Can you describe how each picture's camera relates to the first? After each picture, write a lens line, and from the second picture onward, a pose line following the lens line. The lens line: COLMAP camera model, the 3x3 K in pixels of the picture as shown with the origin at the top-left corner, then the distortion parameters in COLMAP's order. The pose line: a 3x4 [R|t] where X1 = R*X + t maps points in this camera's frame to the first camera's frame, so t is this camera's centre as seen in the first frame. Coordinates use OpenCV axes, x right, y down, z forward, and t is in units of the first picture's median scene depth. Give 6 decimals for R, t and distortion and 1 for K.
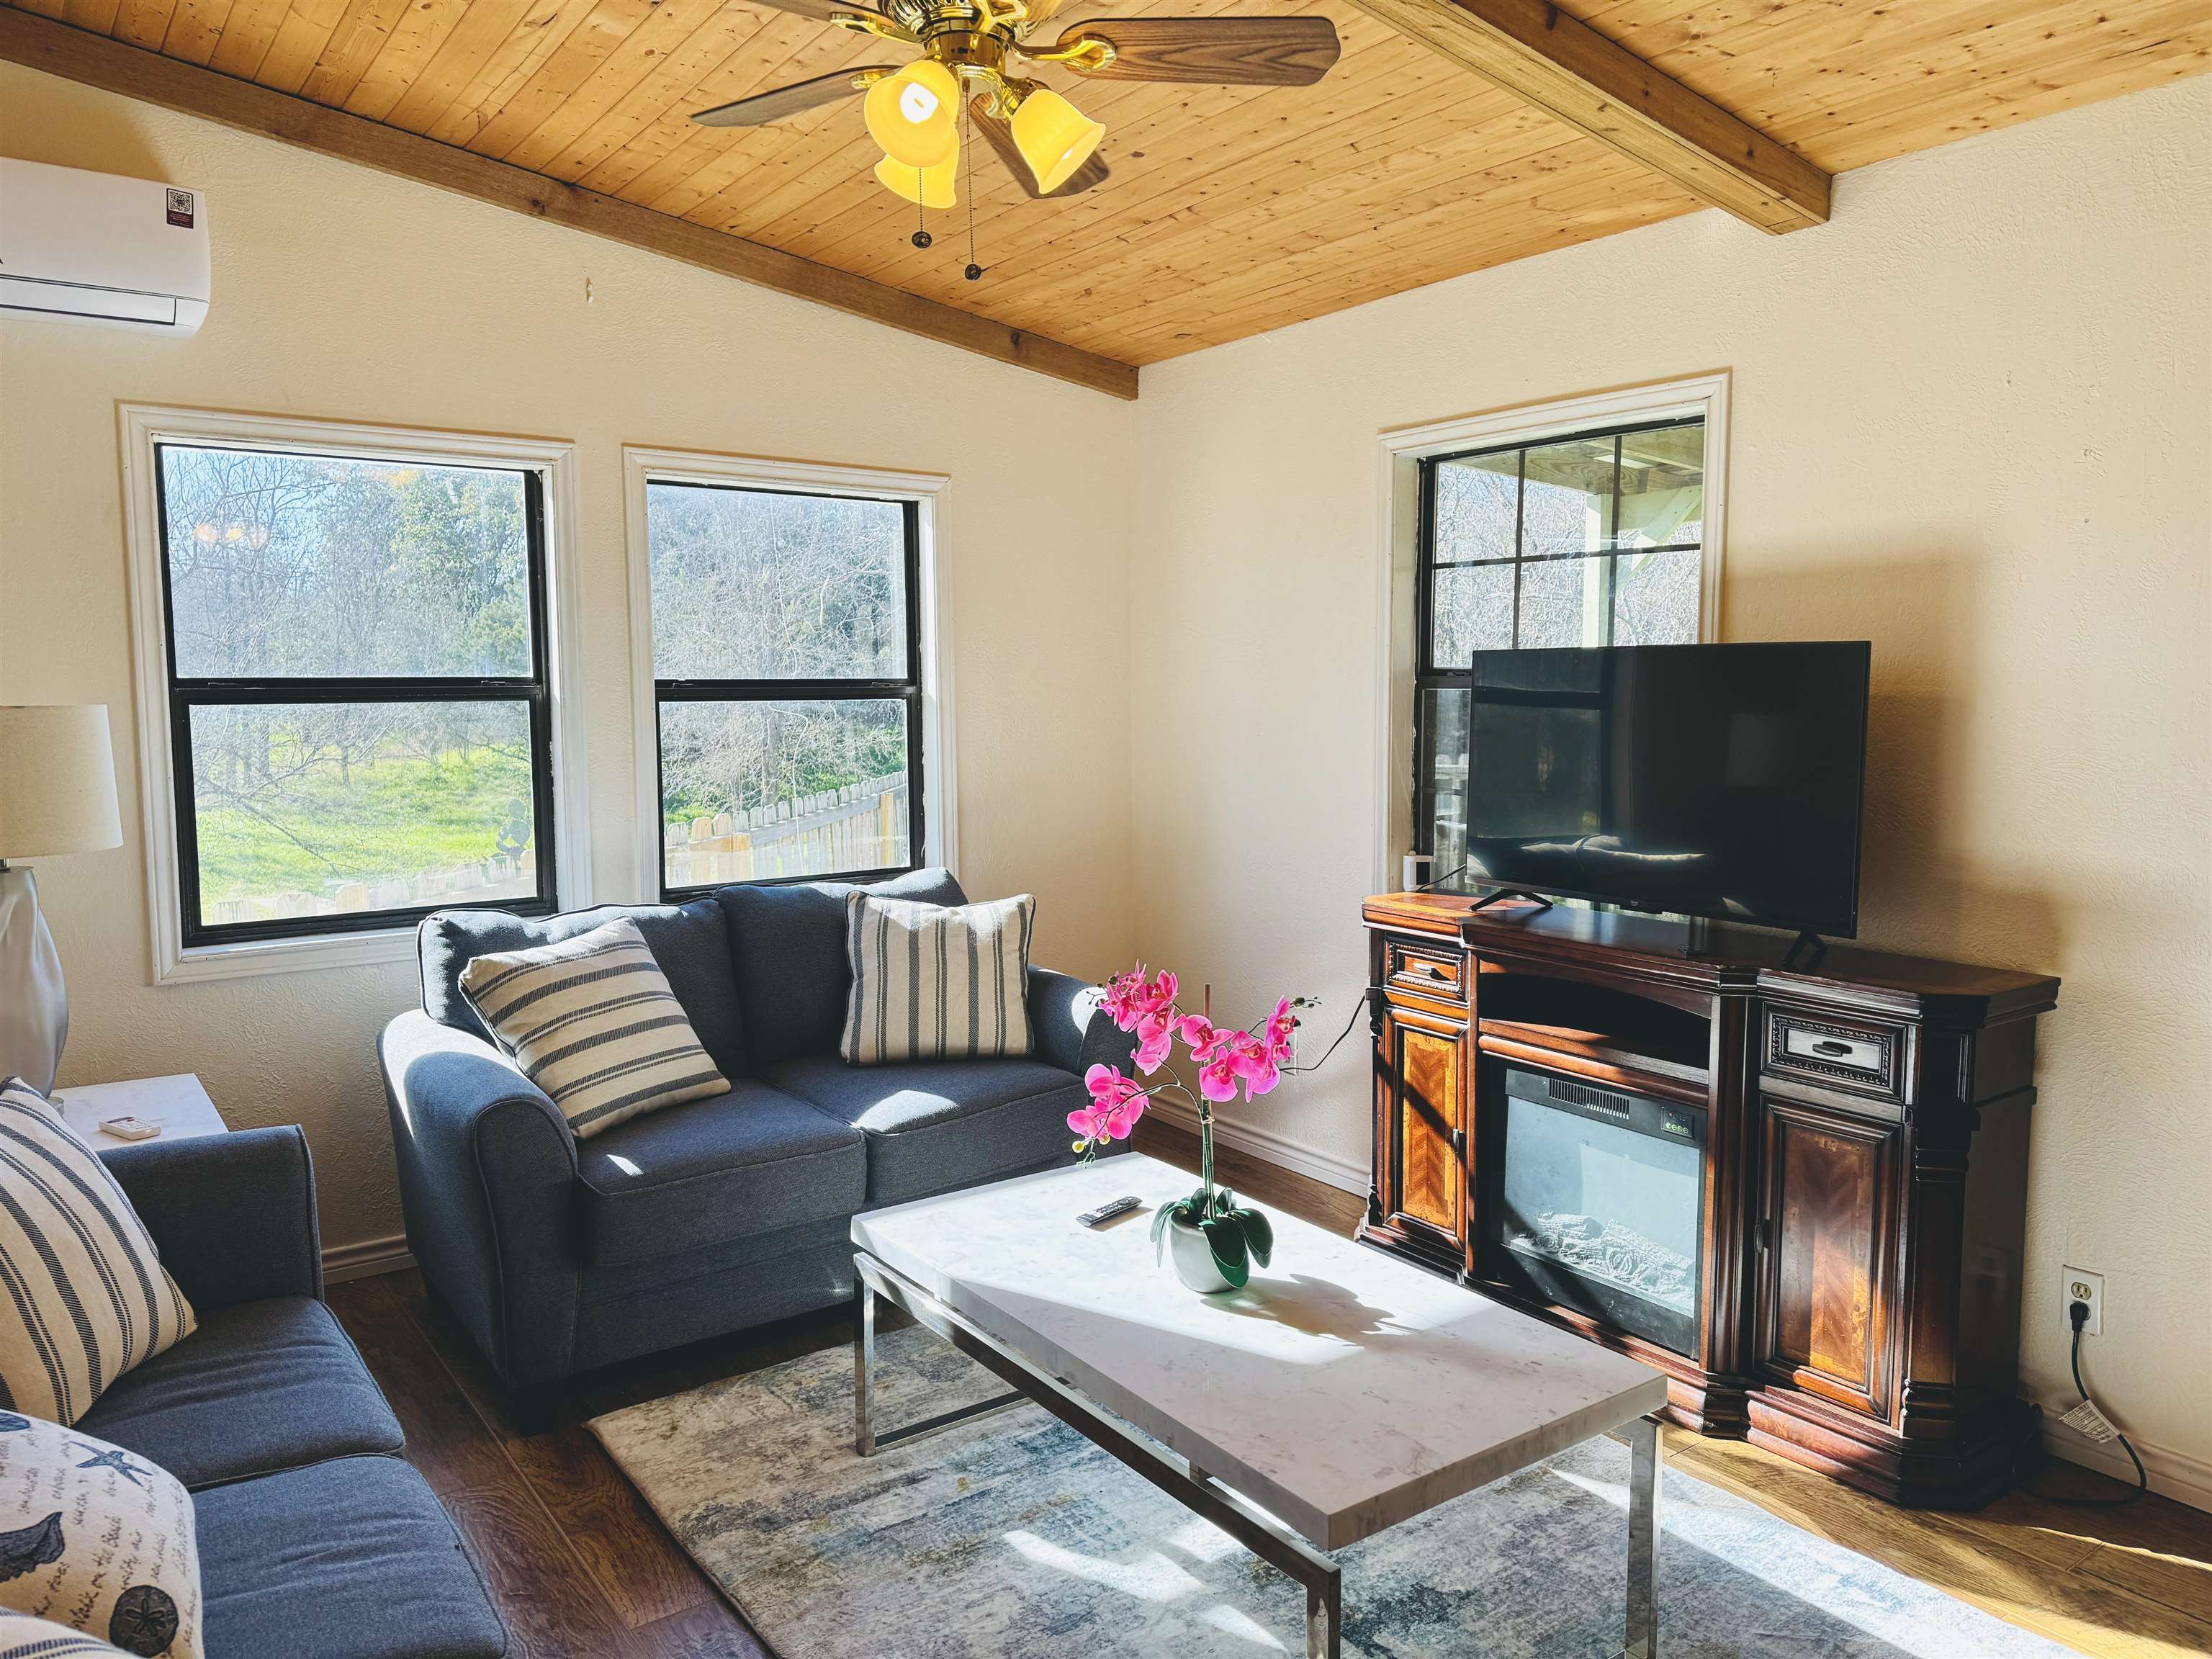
lens RADIAL K [[1558.2, 0, 1099.5], [0, 1558.2, 821.0], [0, 0, 1]] dist [0.041602, -0.045780]
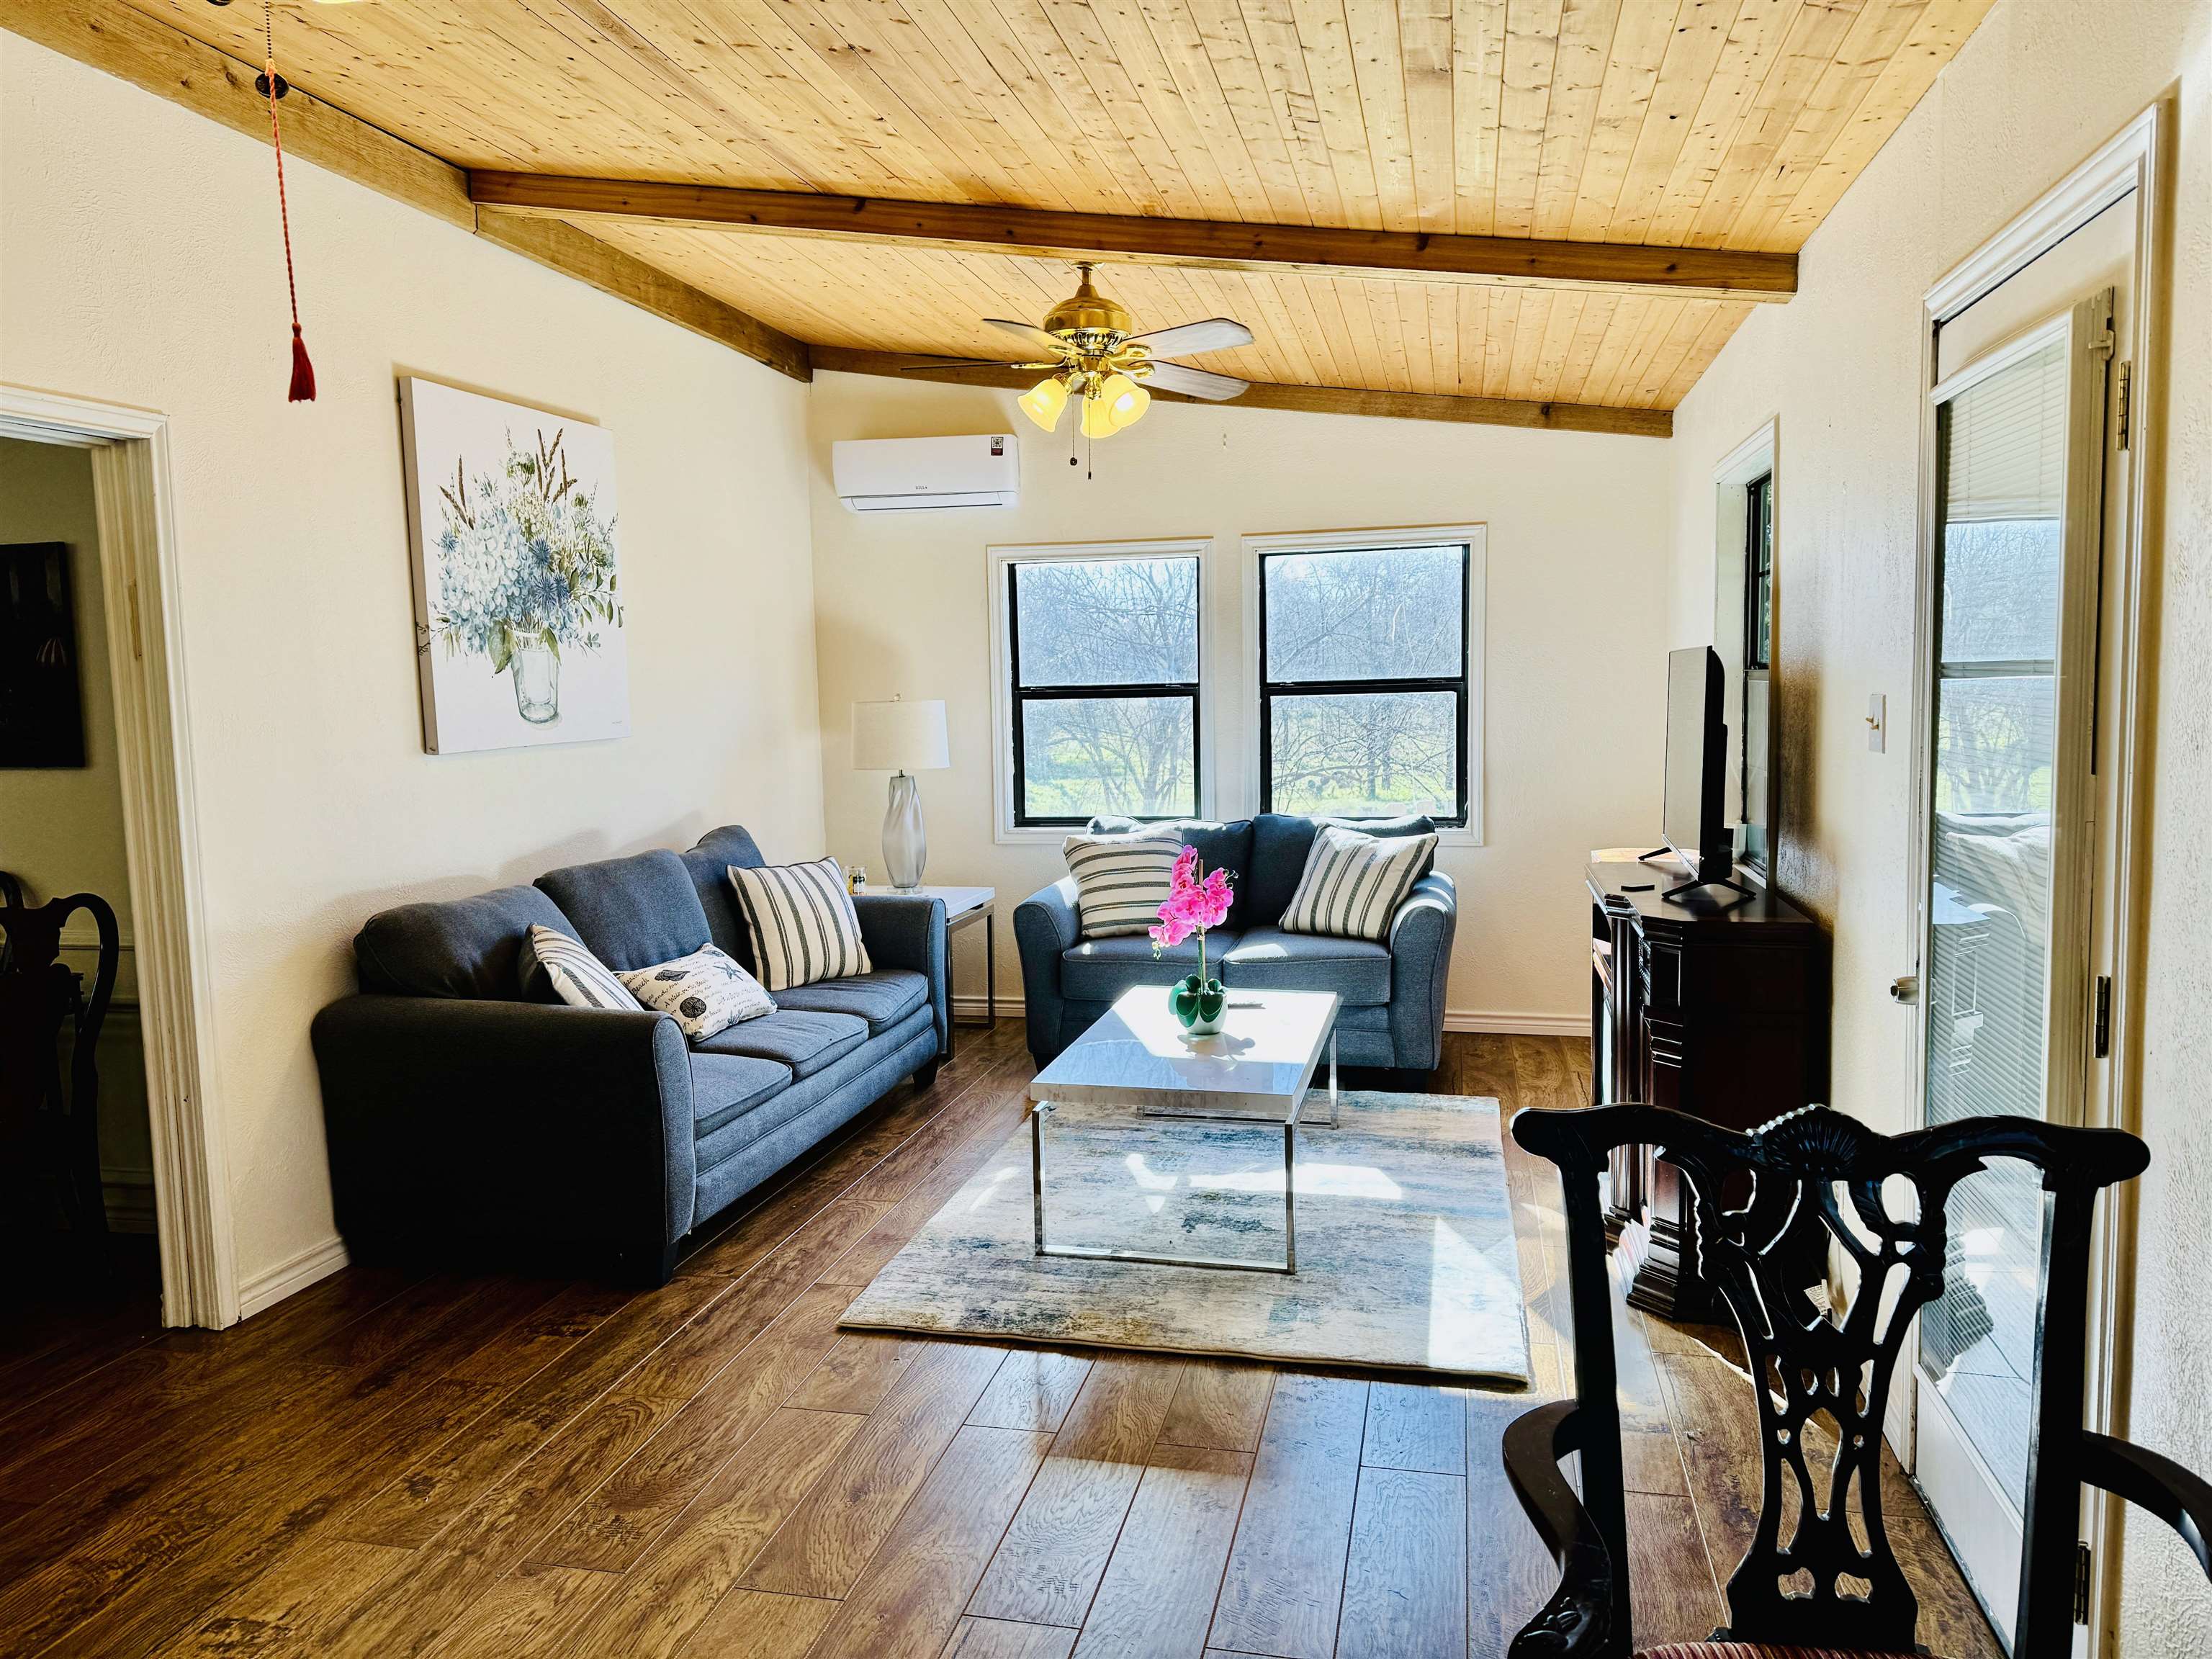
lens RADIAL K [[1558.2, 0, 1099.5], [0, 1558.2, 821.0], [0, 0, 1]] dist [0.041602, -0.045780]
pose [[0.649718, 0.055197, -0.758169, 0.966826], [-0.049017, 0.998327, 0.030675, 0.010742], [0.758593, 0.017233, 0.651337, -0.166961]]
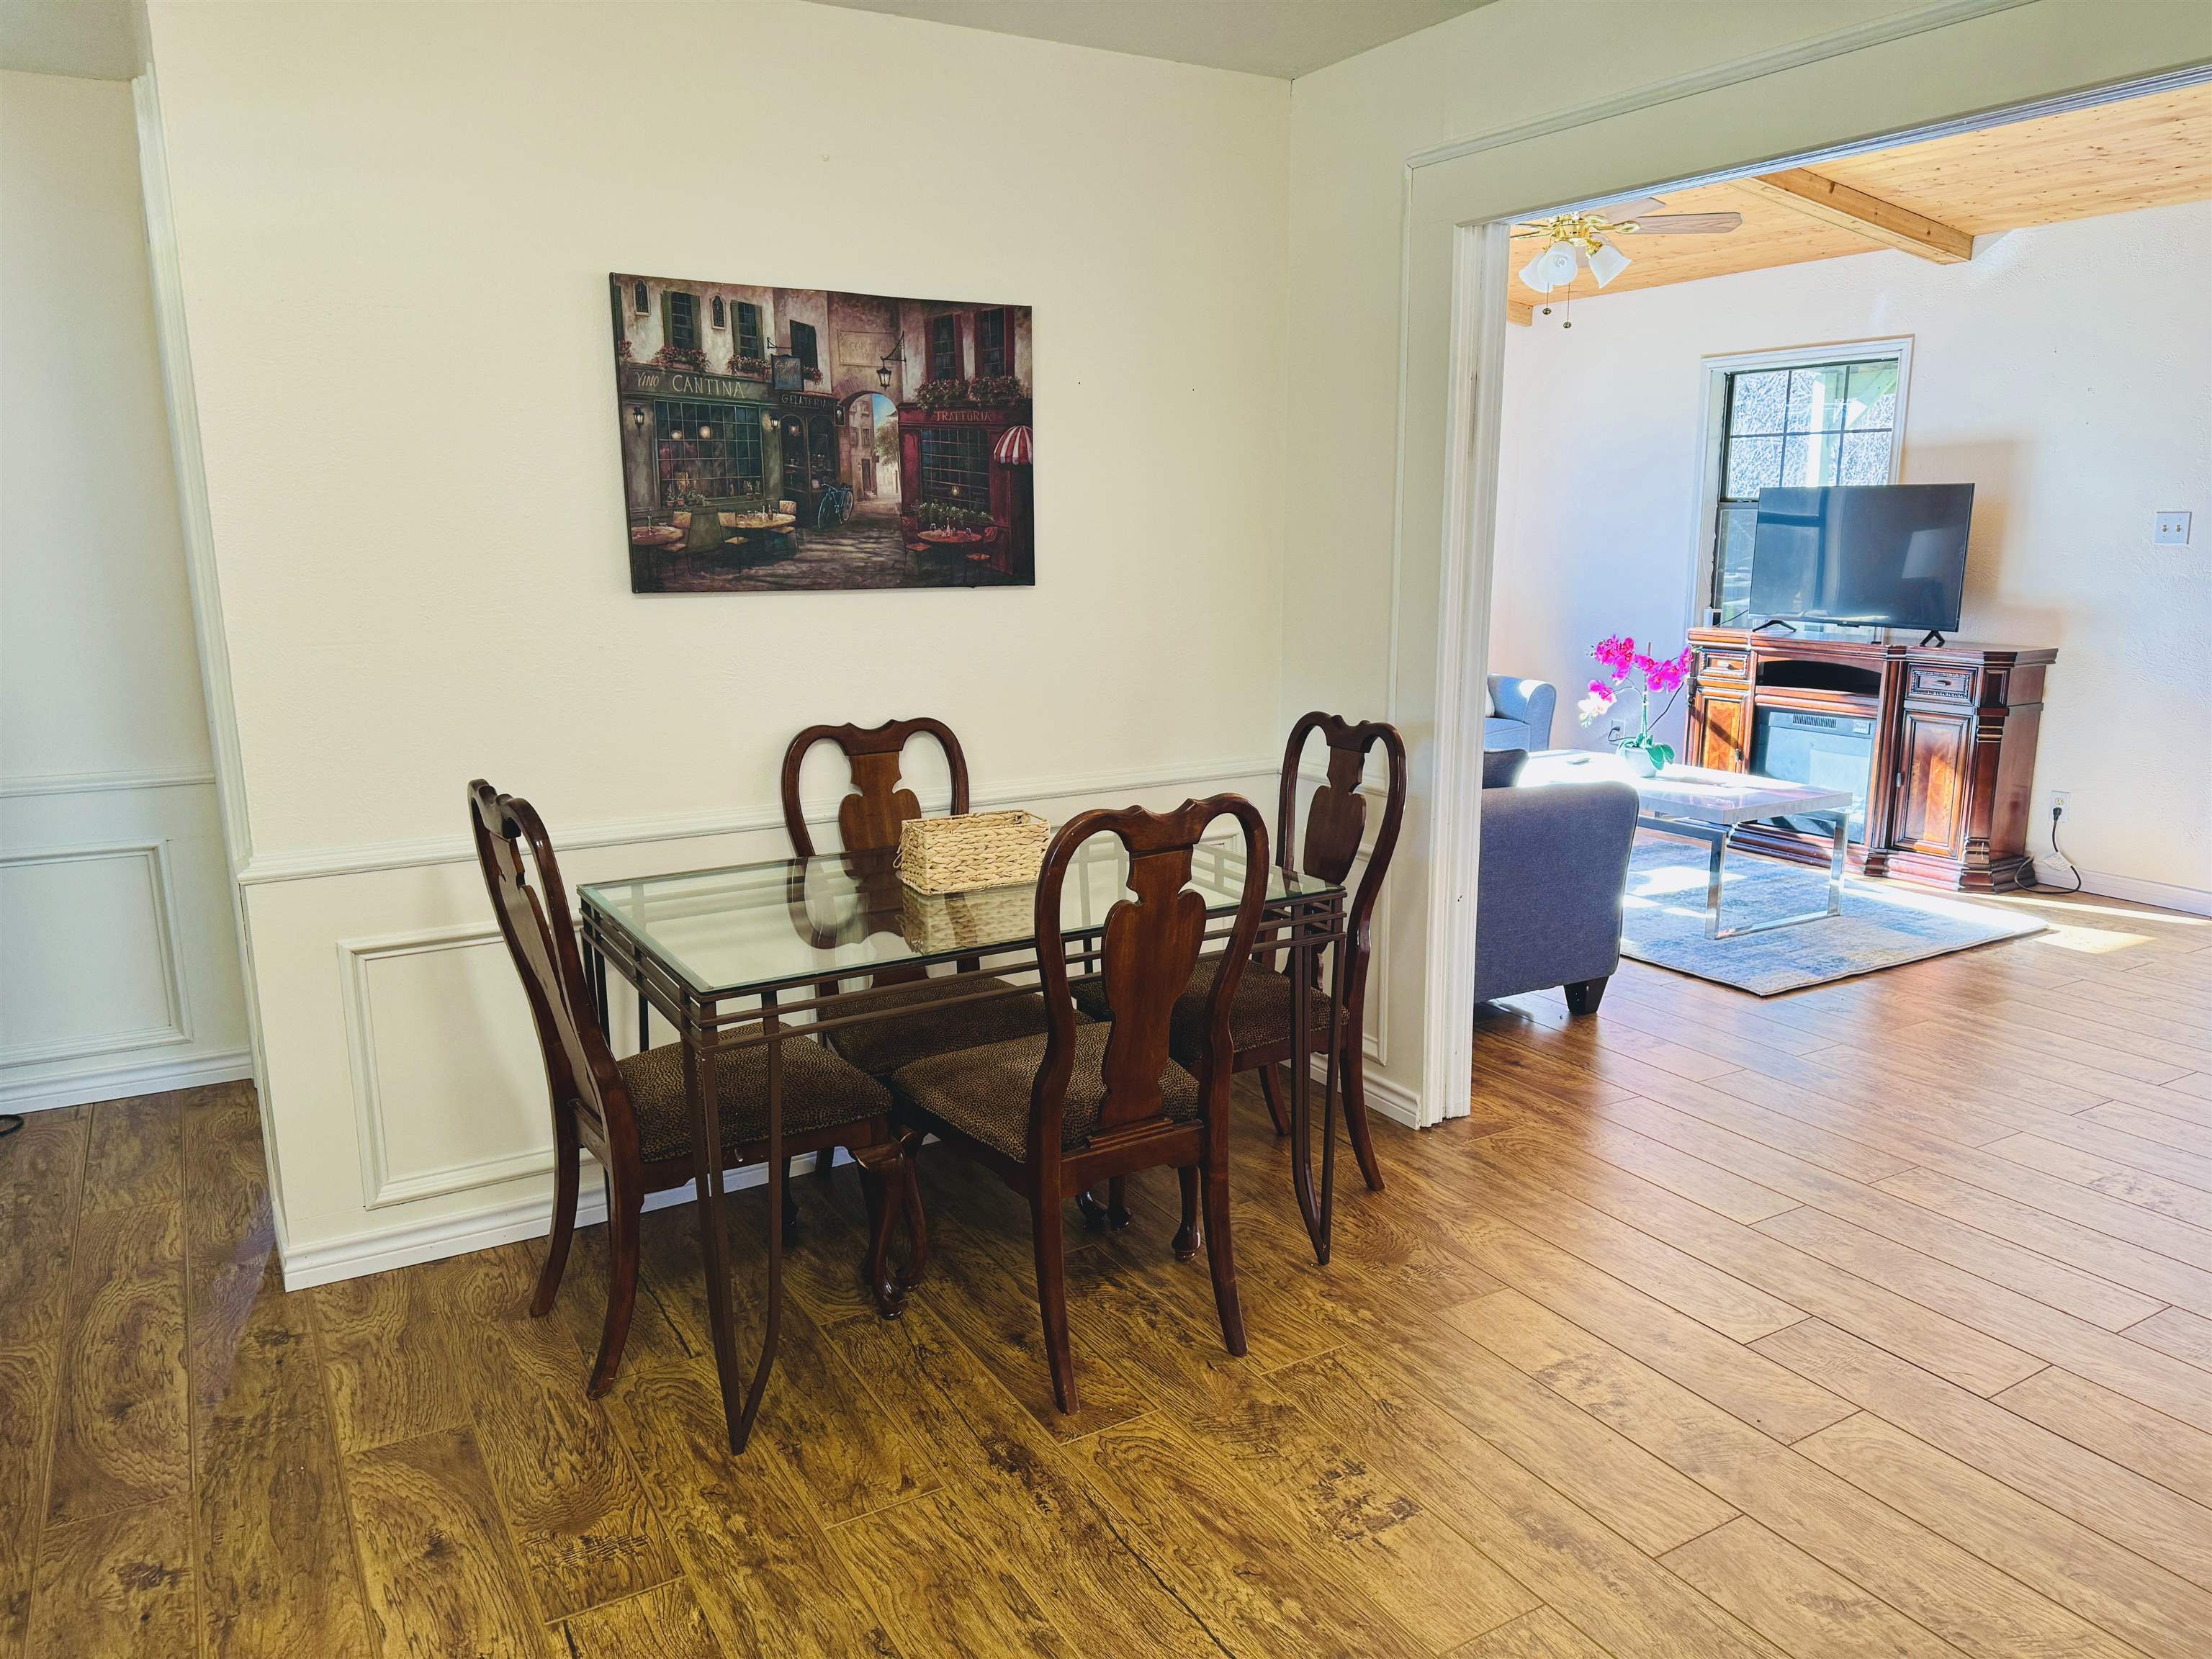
lens RADIAL K [[1558.2, 0, 1099.5], [0, 1558.2, 821.0], [0, 0, 1]] dist [0.041602, -0.045780]
pose [[0.994193, 0.014949, -0.106568, -0.343715], [-0.003432, 0.994205, 0.107445, 0.086465], [0.107556, -0.106455, 0.988483, -0.983577]]
